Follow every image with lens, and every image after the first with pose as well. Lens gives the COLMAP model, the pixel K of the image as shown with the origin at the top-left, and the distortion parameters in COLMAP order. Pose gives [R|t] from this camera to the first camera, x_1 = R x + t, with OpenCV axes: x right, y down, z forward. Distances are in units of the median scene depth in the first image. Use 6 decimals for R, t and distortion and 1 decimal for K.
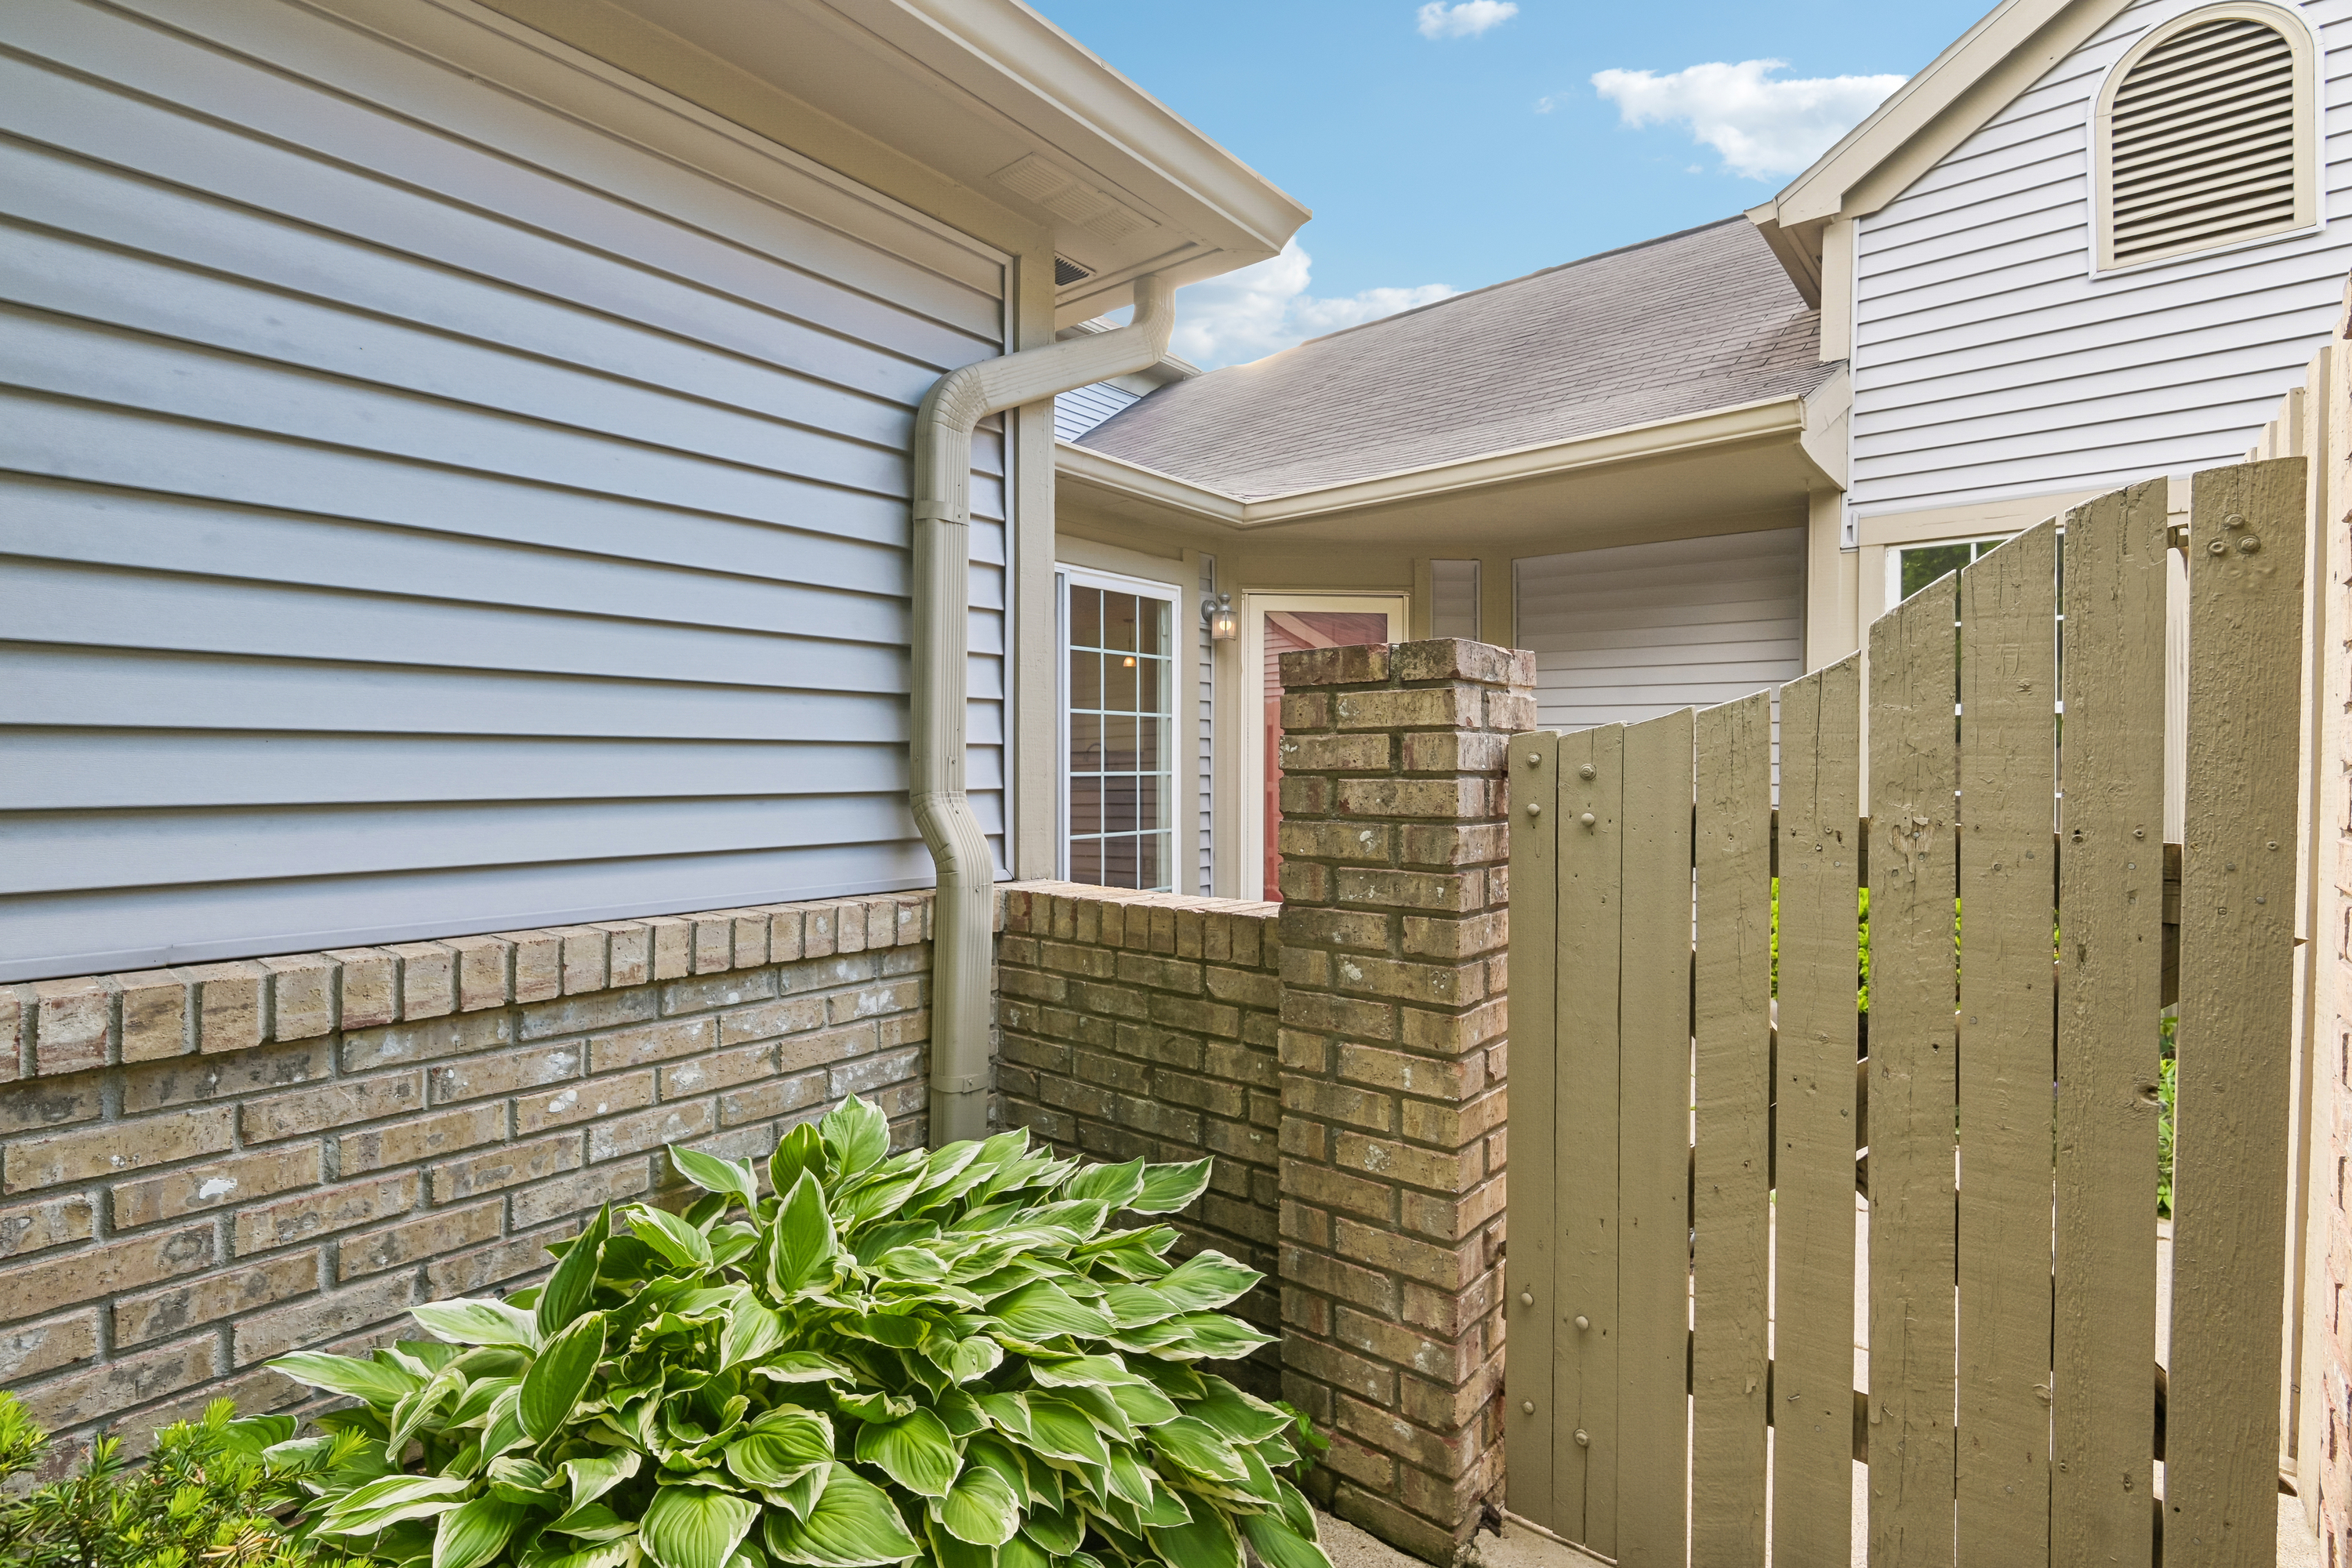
lens RADIAL K [[1087.1, 0, 1179.4], [0, 1087.1, 768.0], [0, 0, 1]] dist [0.004816, -0.004071]
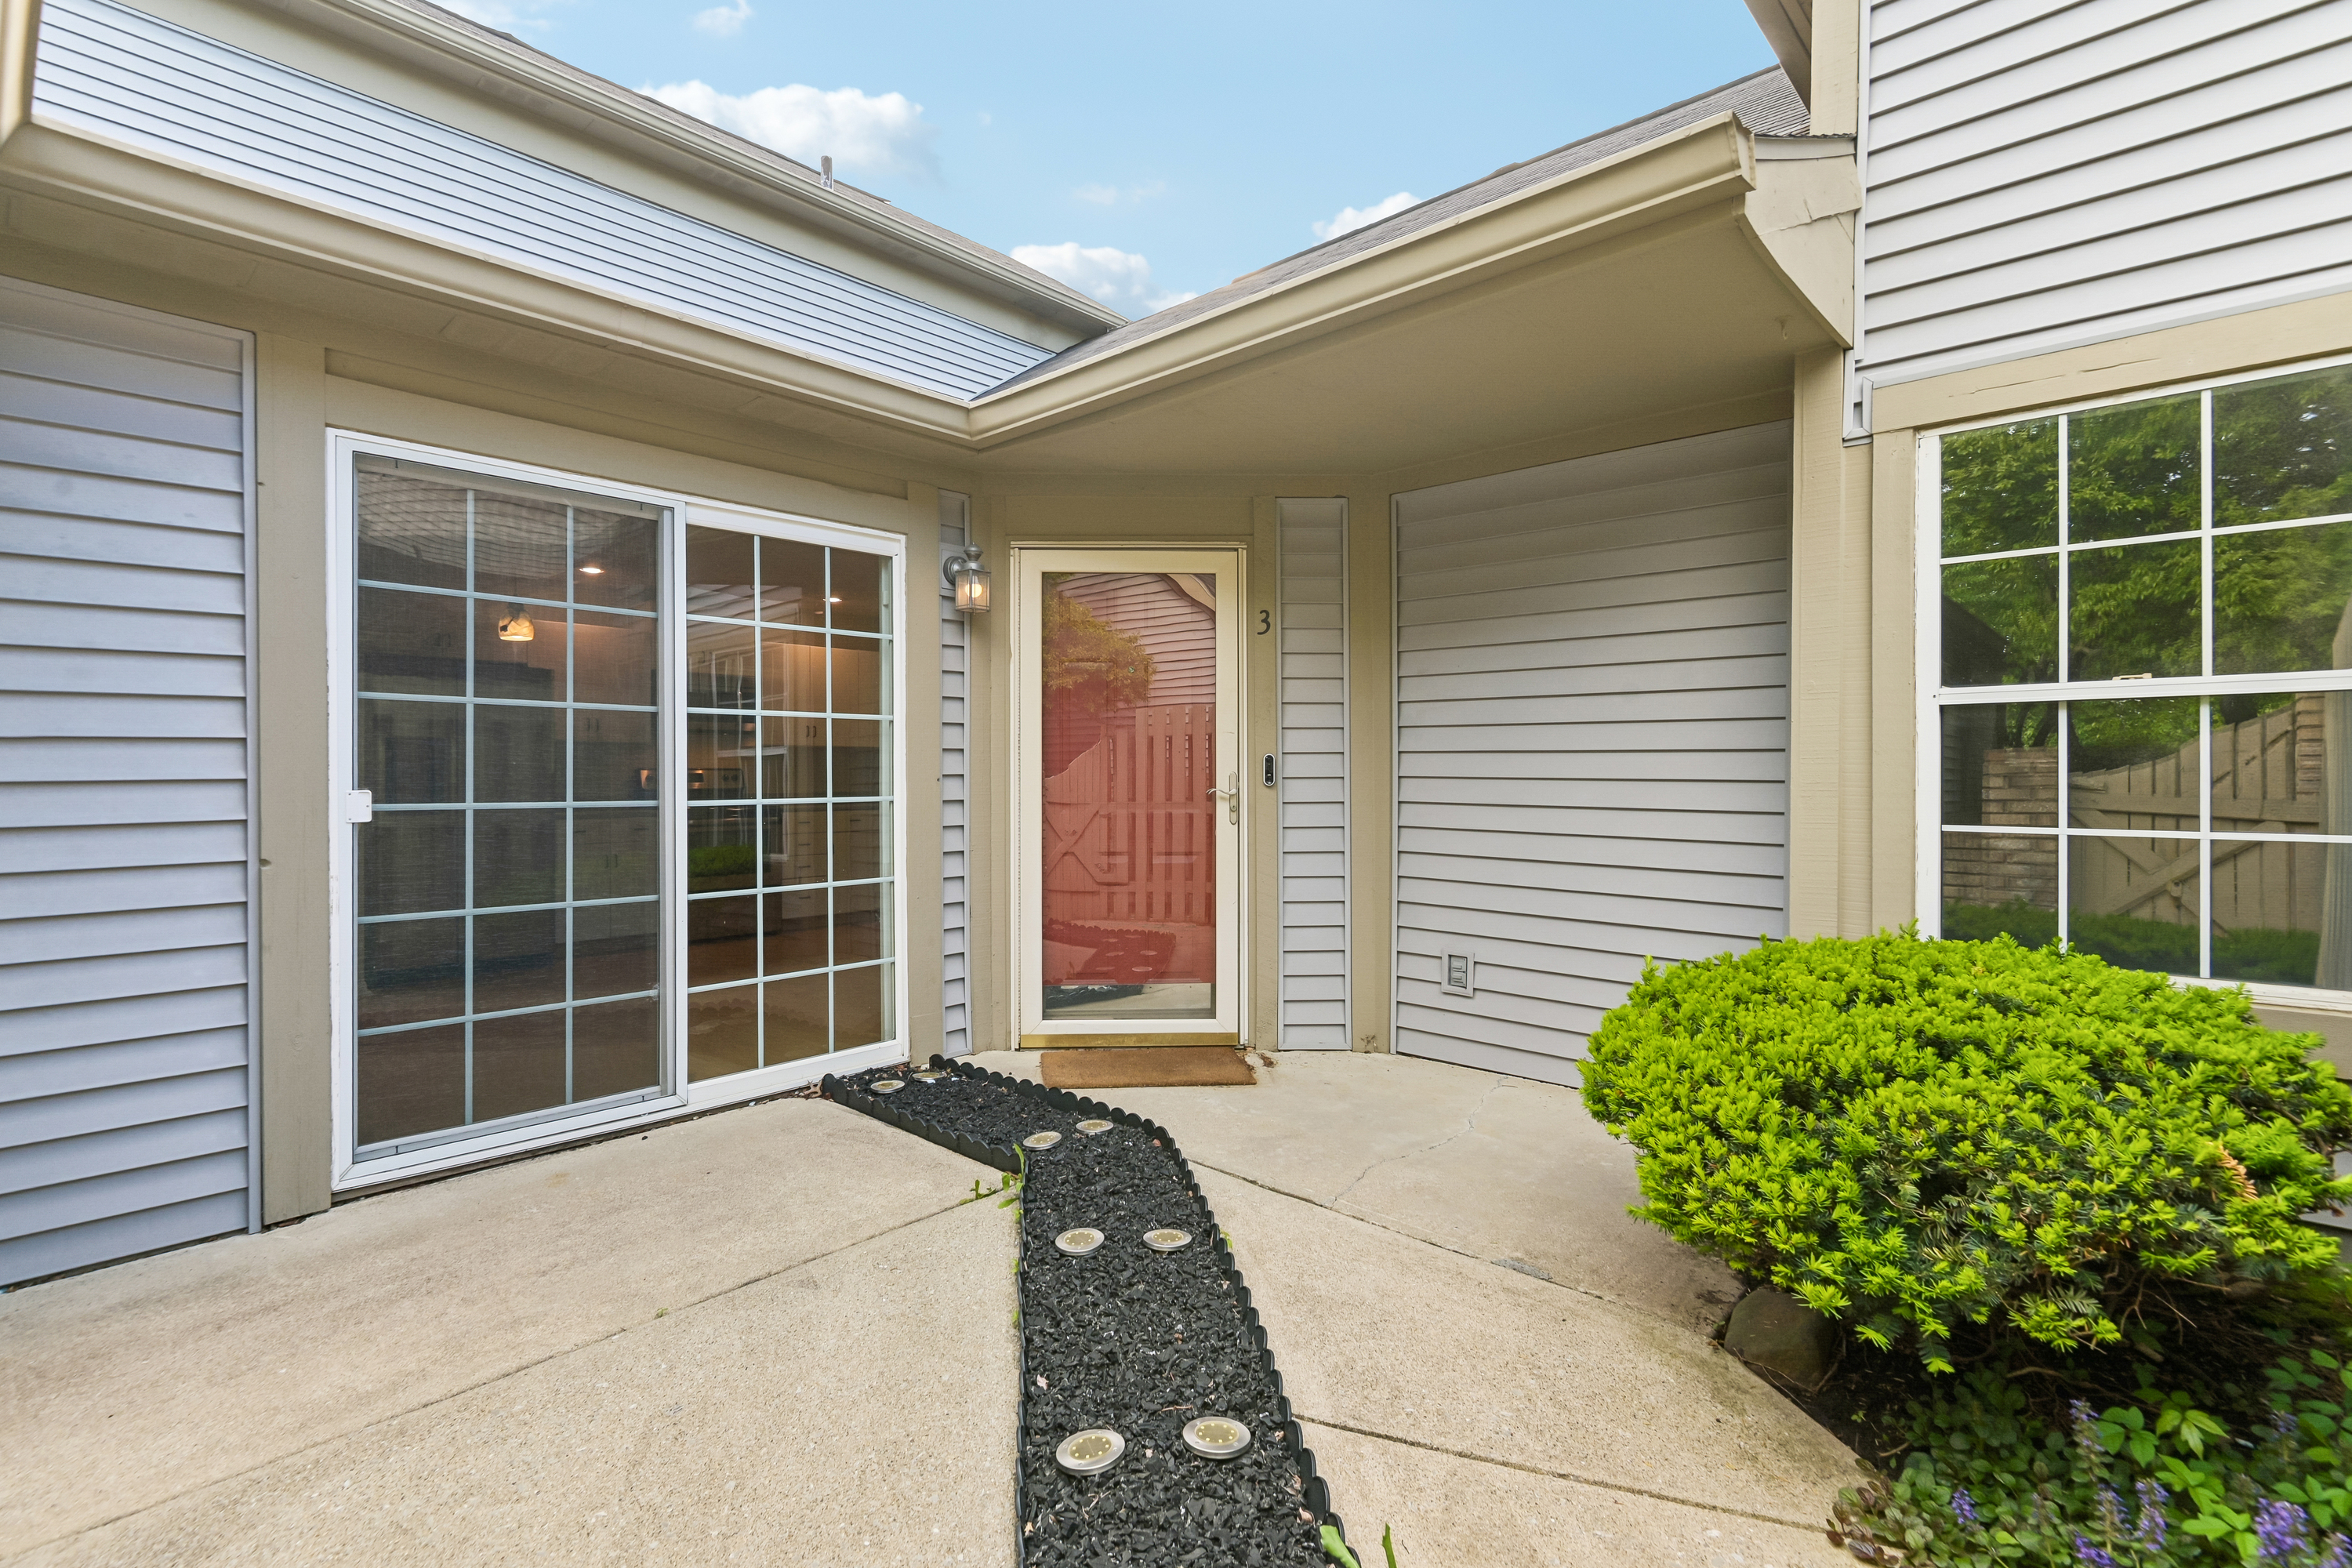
lens RADIAL K [[1087.1, 0, 1170.8], [0, 1087.1, 771.0], [0, 0, 1]] dist [0.004816, -0.004071]
pose [[0.998856, -0.007325, -0.047264, 0.194229], [0.007242, 0.999972, -0.001924, -0.009579], [0.047277, 0.001579, 0.998881, 0.277379]]
